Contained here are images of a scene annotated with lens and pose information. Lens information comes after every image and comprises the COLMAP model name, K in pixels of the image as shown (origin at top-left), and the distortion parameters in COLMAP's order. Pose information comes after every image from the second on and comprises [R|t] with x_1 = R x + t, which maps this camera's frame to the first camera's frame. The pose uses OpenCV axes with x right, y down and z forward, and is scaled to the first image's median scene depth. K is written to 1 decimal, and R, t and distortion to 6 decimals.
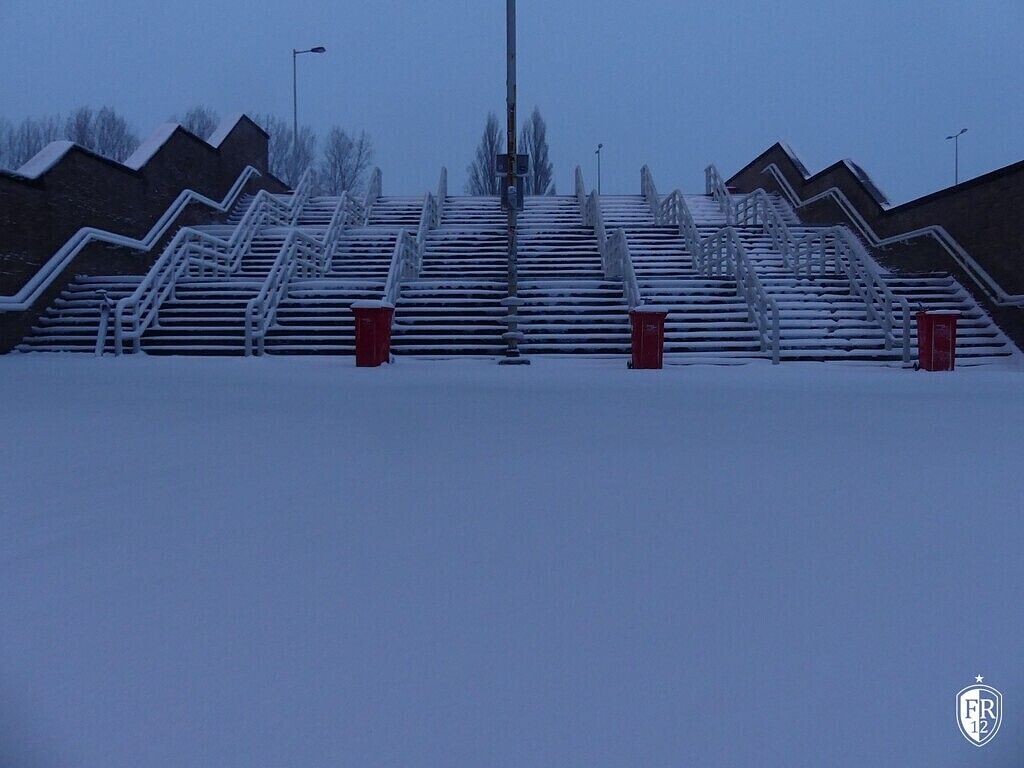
lens RADIAL K [[1171.2, 0, 512.0], [0, 1171.2, 384.0], [0, 0, 1]] dist [0.020980, -0.002801]
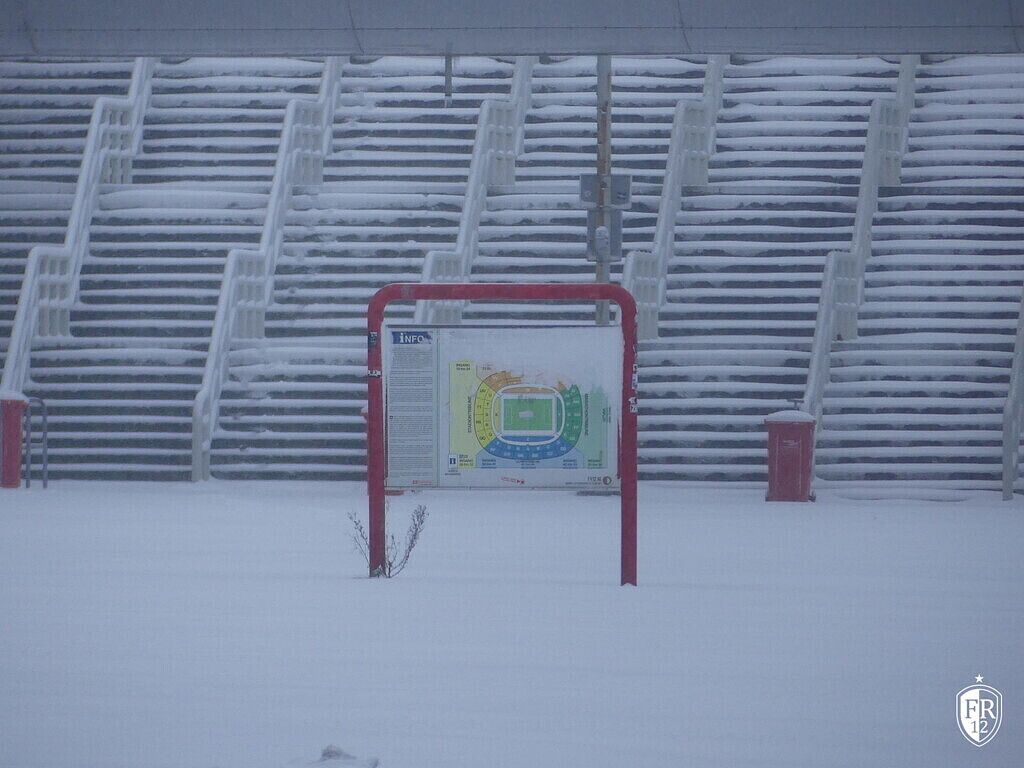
lens RADIAL K [[1171.2, 0, 512.0], [0, 1171.2, 384.0], [0, 0, 1]] dist [0.020980, -0.002801]
pose [[0.999445, 0.004907, -0.032937, -0.034795], [-0.008295, 0.994590, -0.103548, -0.013630], [0.032251, 0.103764, 0.994079, 0.427170]]
